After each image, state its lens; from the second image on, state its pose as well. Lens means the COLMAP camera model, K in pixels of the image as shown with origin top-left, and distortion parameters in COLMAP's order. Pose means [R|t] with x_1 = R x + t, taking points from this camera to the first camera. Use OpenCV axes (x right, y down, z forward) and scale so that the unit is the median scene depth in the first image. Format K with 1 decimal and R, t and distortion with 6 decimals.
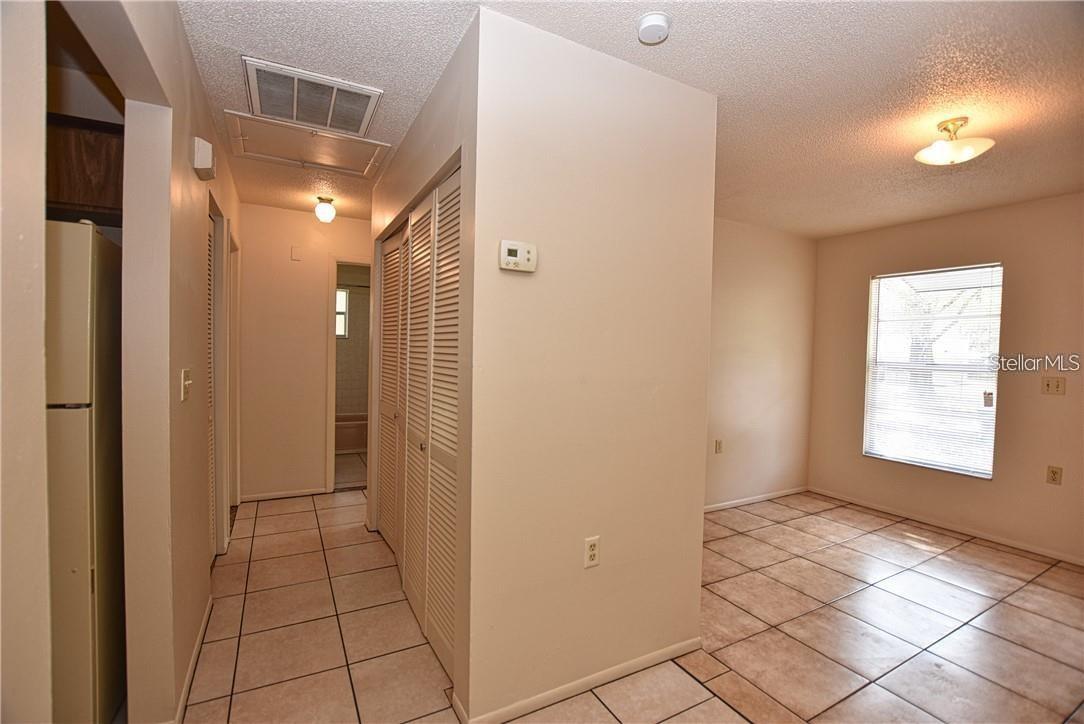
lens RADIAL K [[477.3, 0, 542.0], [0, 477.3, 362.0], [0, 0, 1]] dist [-0.020248, 0.000284]
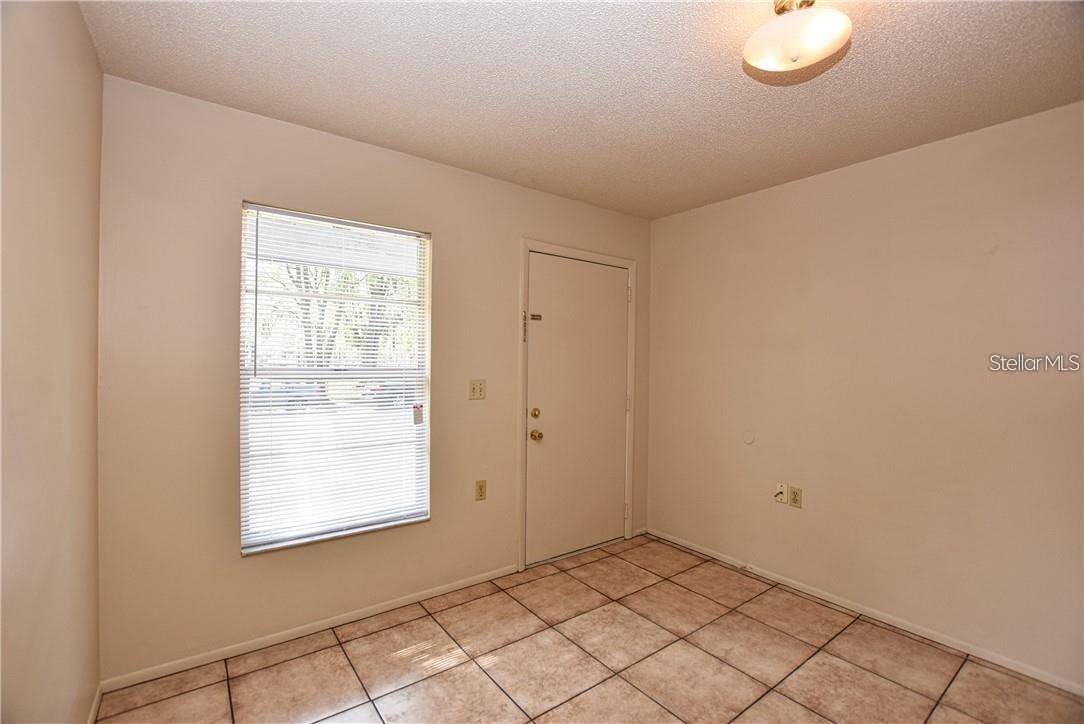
lens RADIAL K [[477.3, 0, 542.0], [0, 477.3, 362.0], [0, 0, 1]] dist [-0.020248, 0.000284]
pose [[-0.146013, -0.028960, 0.988859, 0.189297], [0.003003, 0.999554, 0.029717, -0.028497], [-0.989278, 0.007309, -0.145861, 1.015959]]
